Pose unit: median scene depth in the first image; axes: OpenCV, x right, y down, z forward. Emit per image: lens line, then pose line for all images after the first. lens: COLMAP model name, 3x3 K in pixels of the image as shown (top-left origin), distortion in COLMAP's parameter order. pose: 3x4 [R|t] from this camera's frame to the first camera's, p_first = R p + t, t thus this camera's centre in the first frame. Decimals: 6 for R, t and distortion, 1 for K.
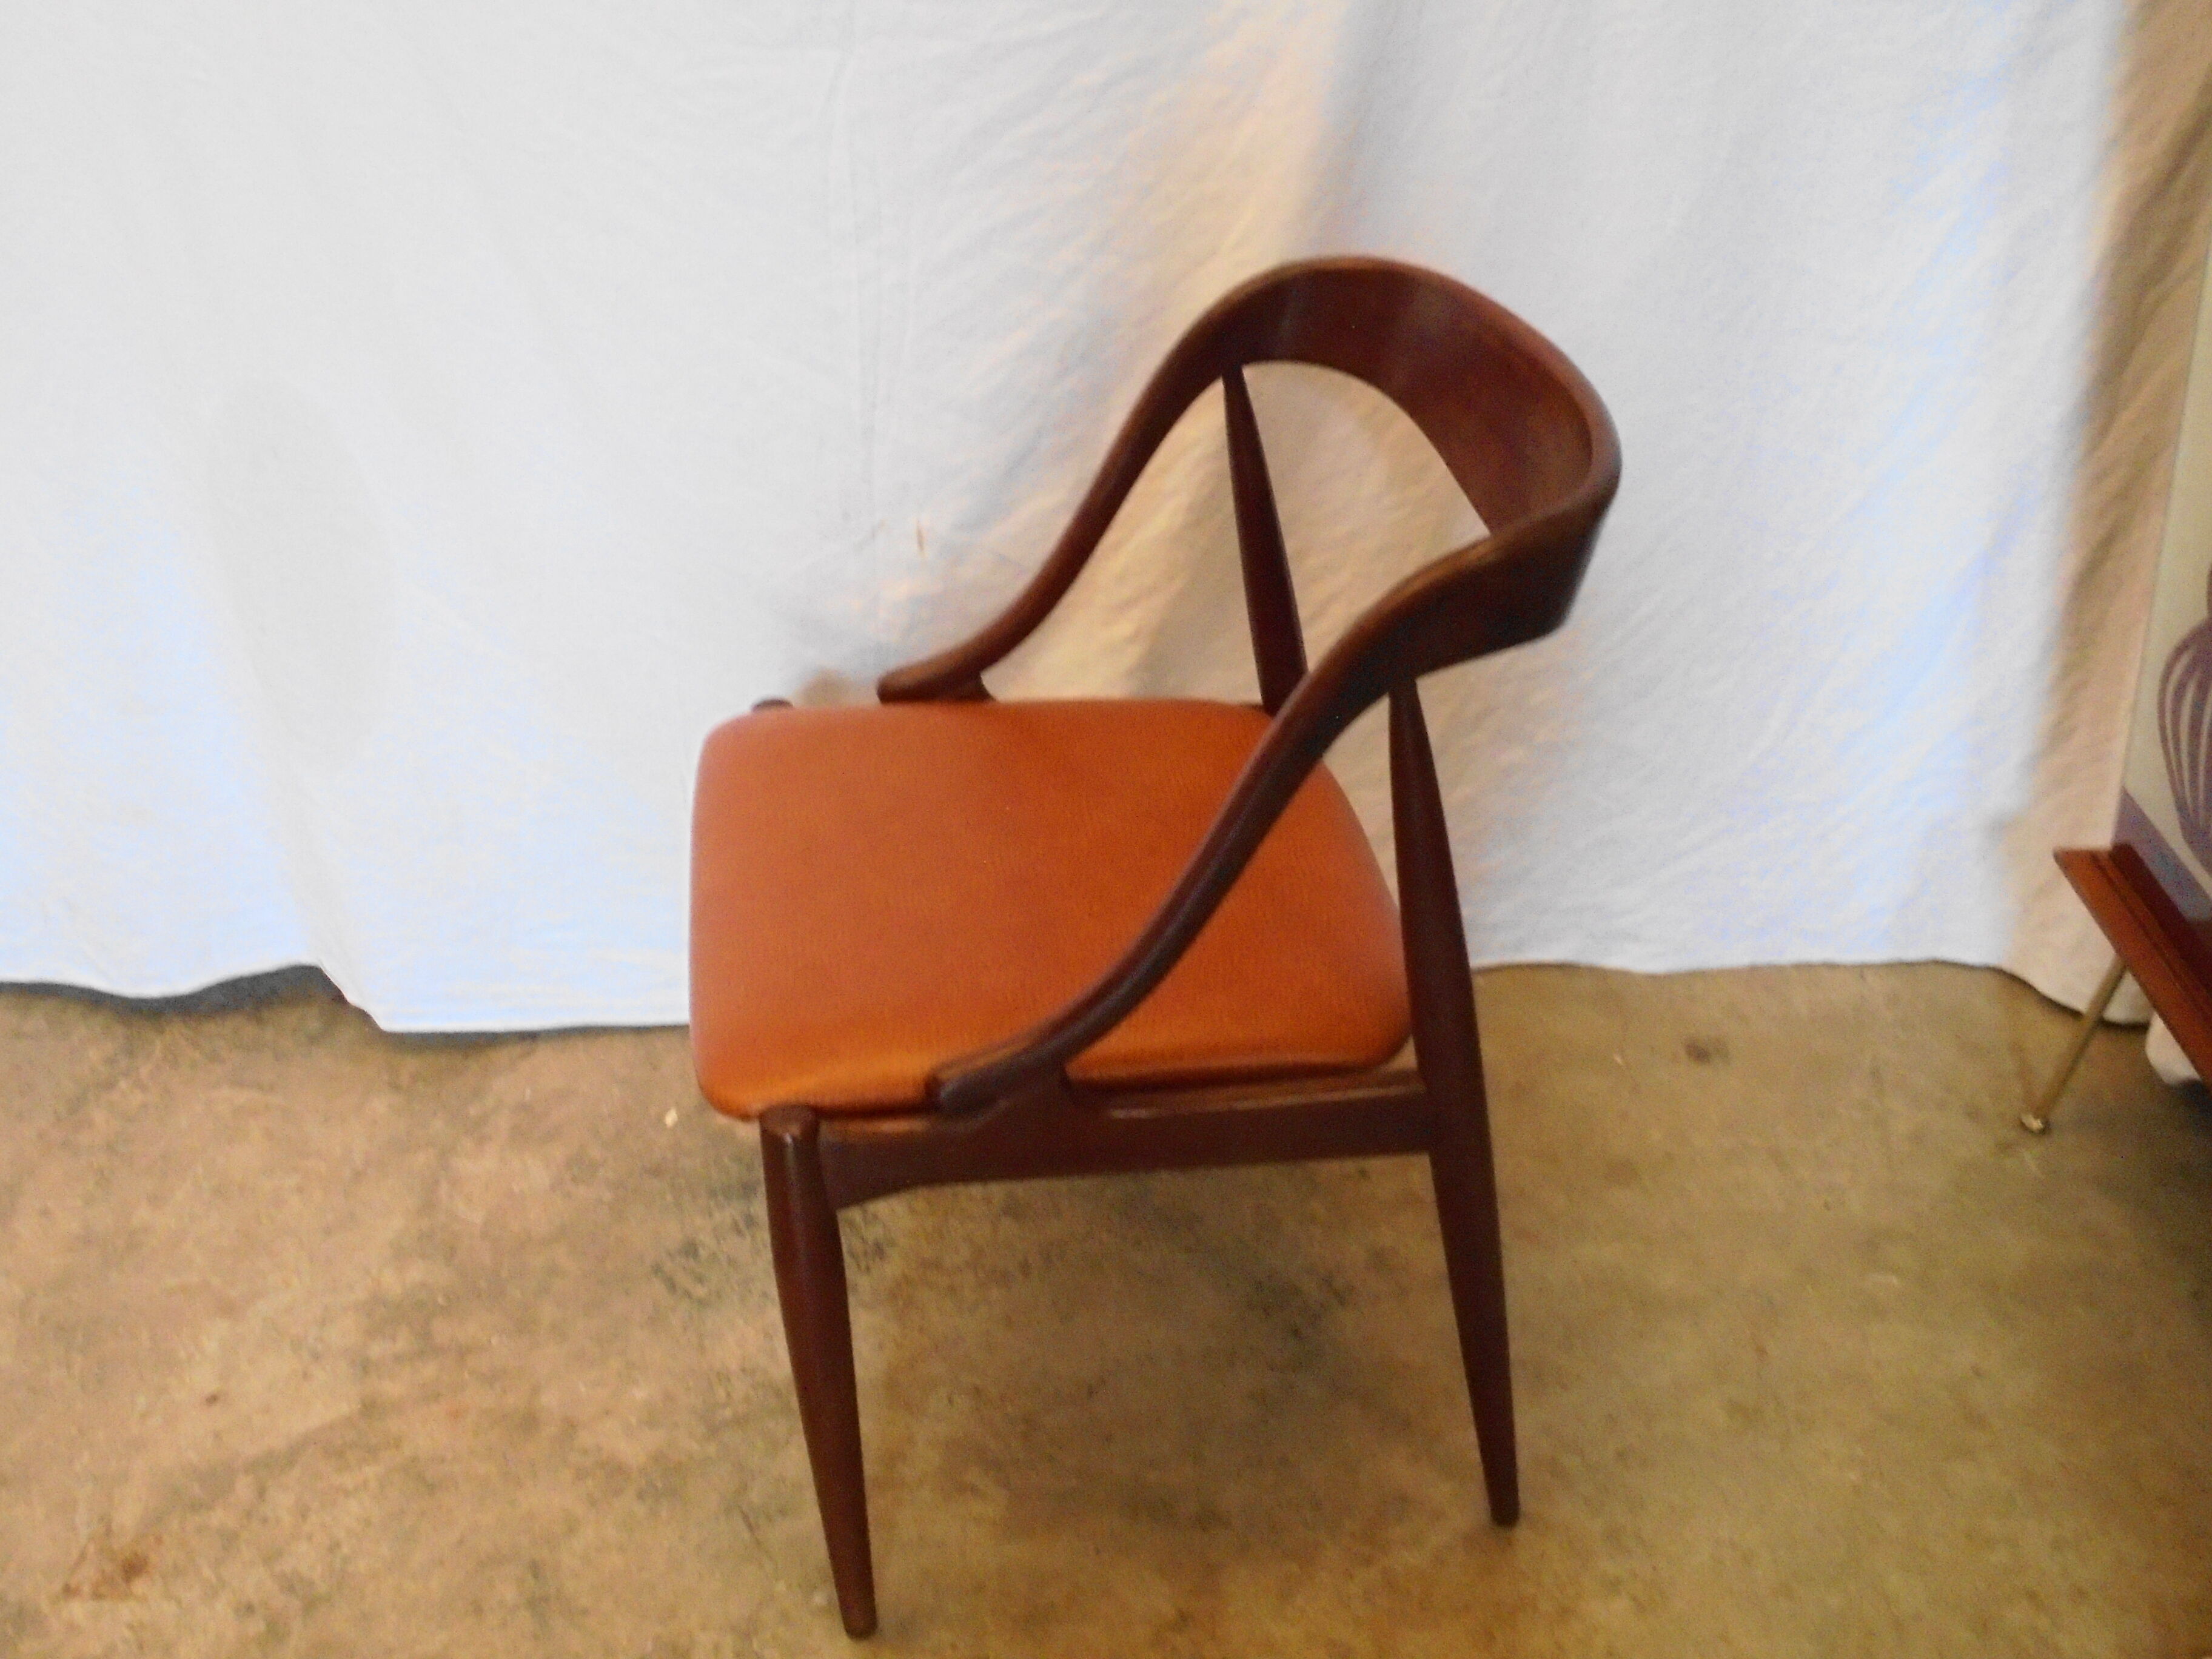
lens RADIAL K [[2204.5, 0, 1107.7], [0, 2204.5, 826.0], [0, 0, 1]] dist [-0.044639, 0.000000]
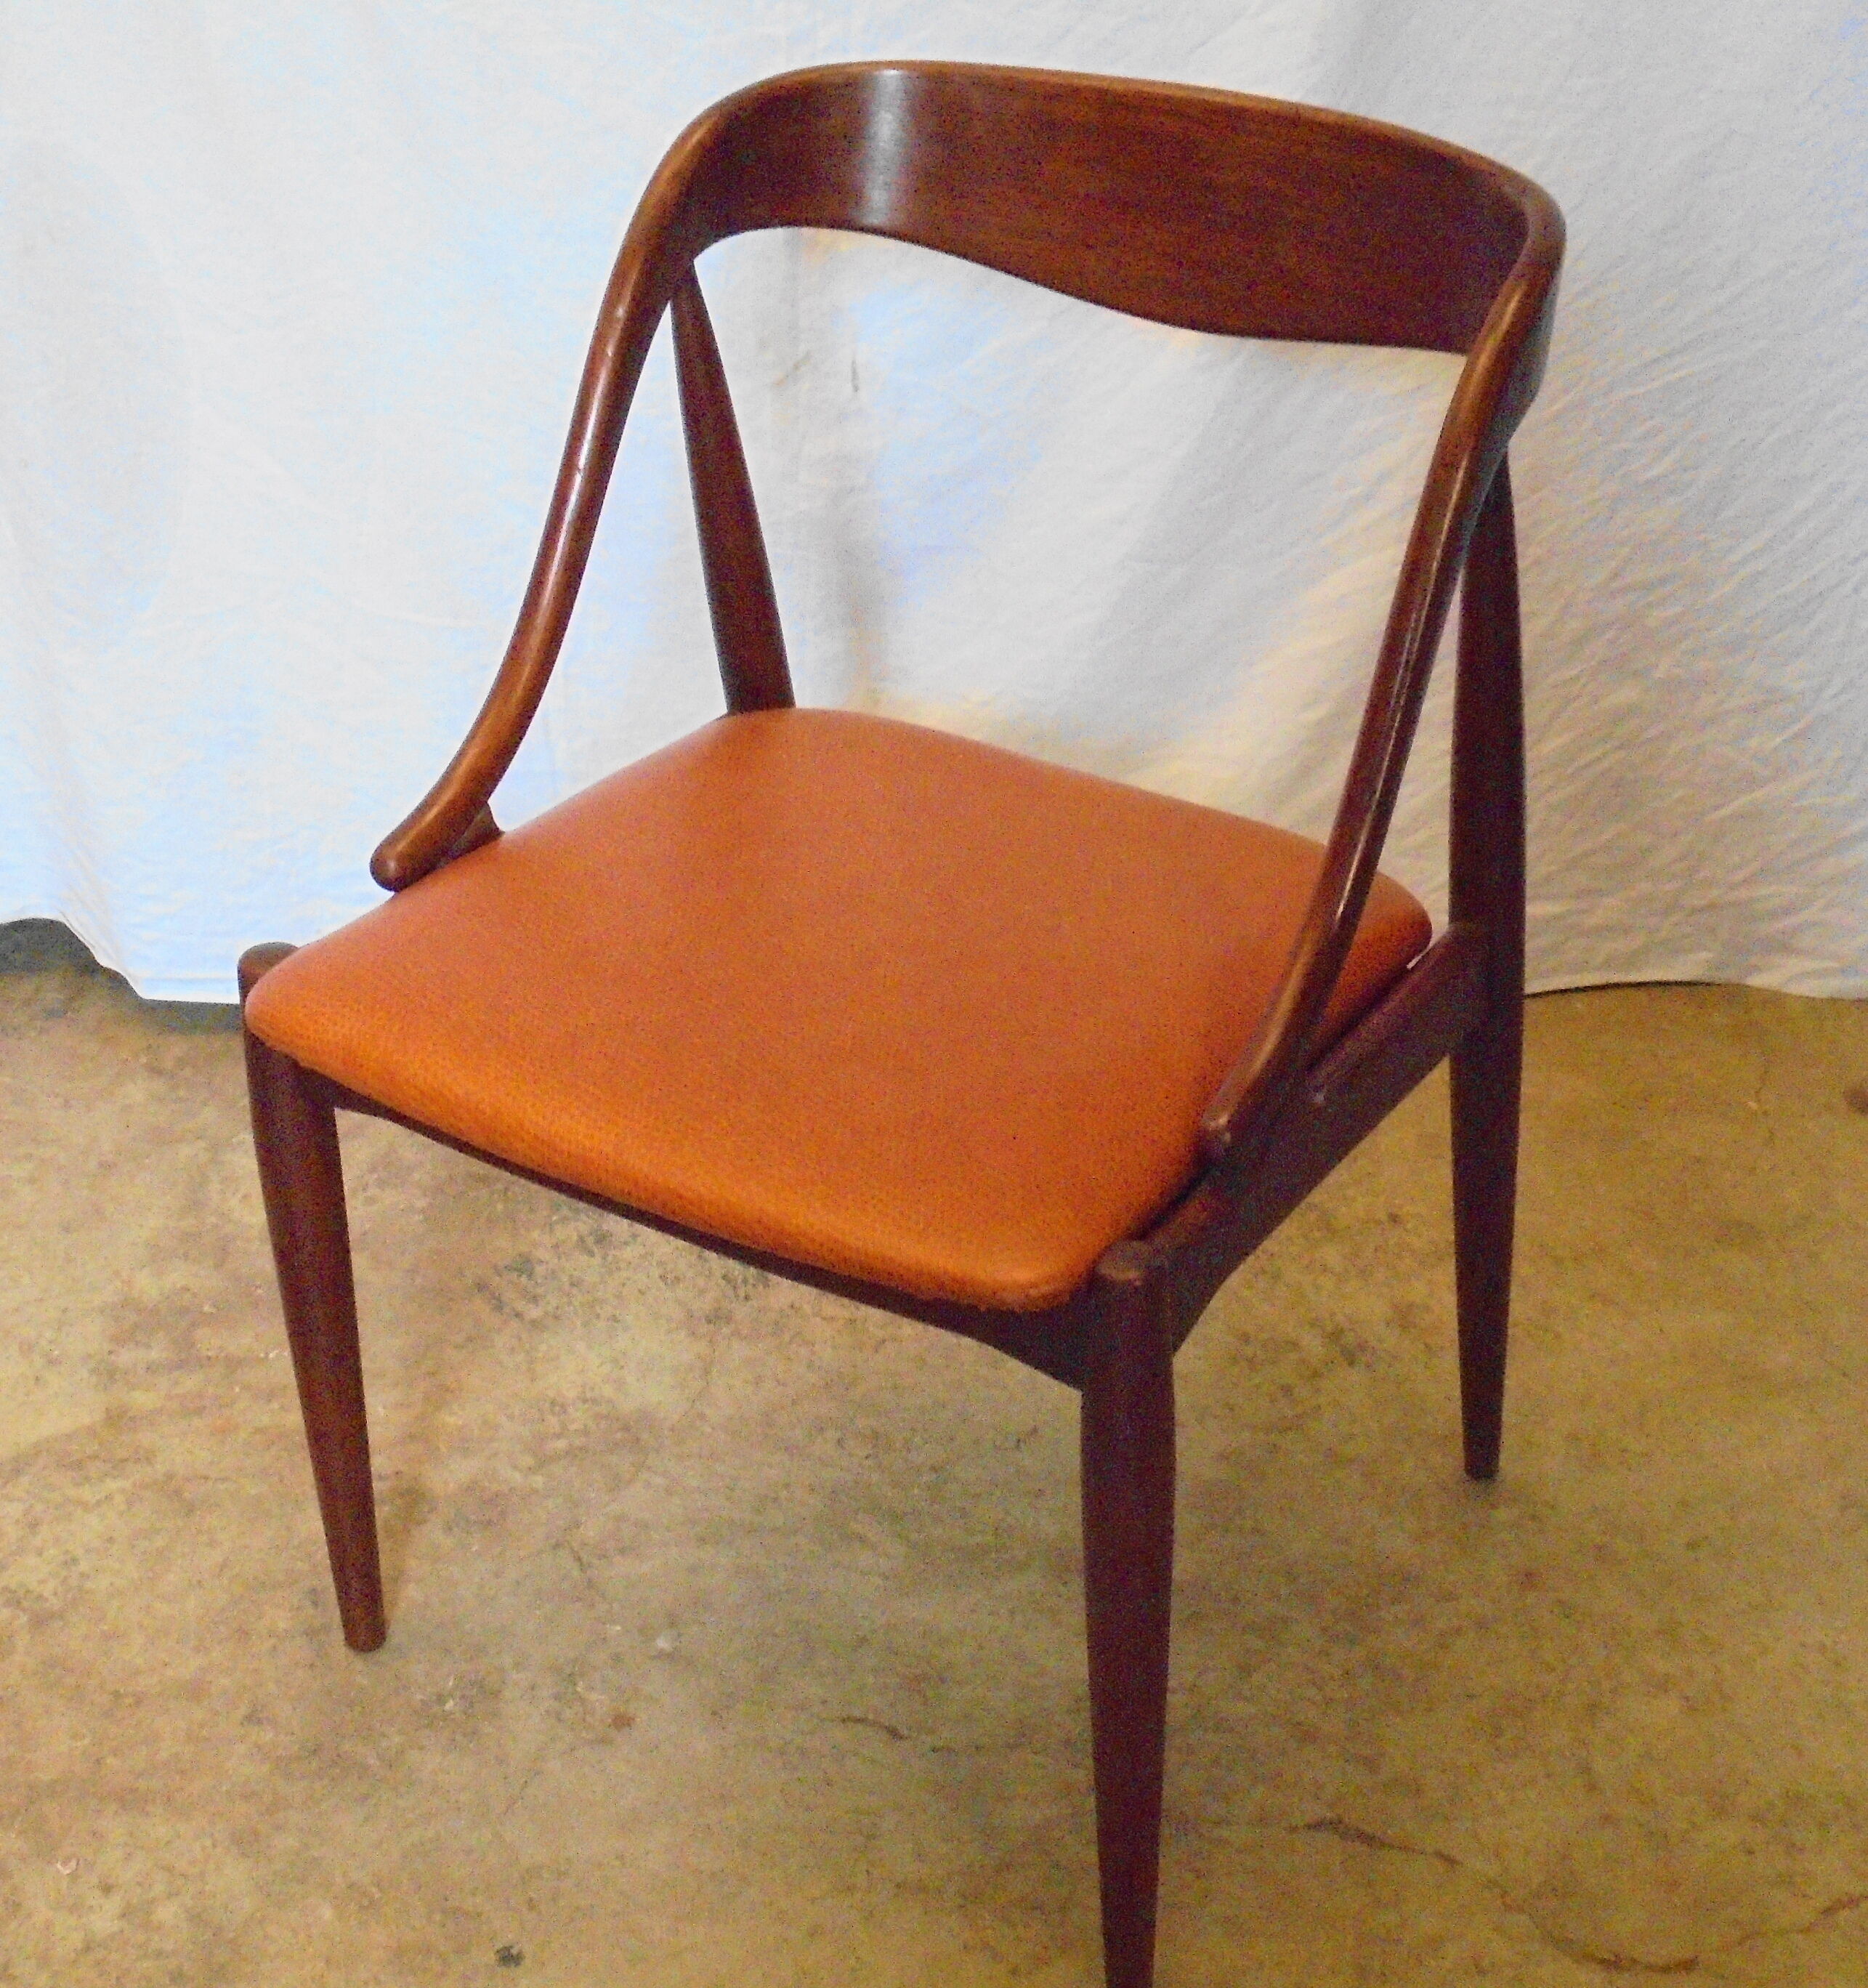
lens RADIAL K [[3423.3, 0, 940.9], [0, 3423.3, 990.8], [0, 0, 1]] dist [-0.021945, 0.000000]
pose [[0.996529, 0.040502, -0.072729, 0.045977], [-0.041640, 0.999032, -0.014191, 0.111849], [0.072084, 0.017170, 0.997251, -0.220347]]
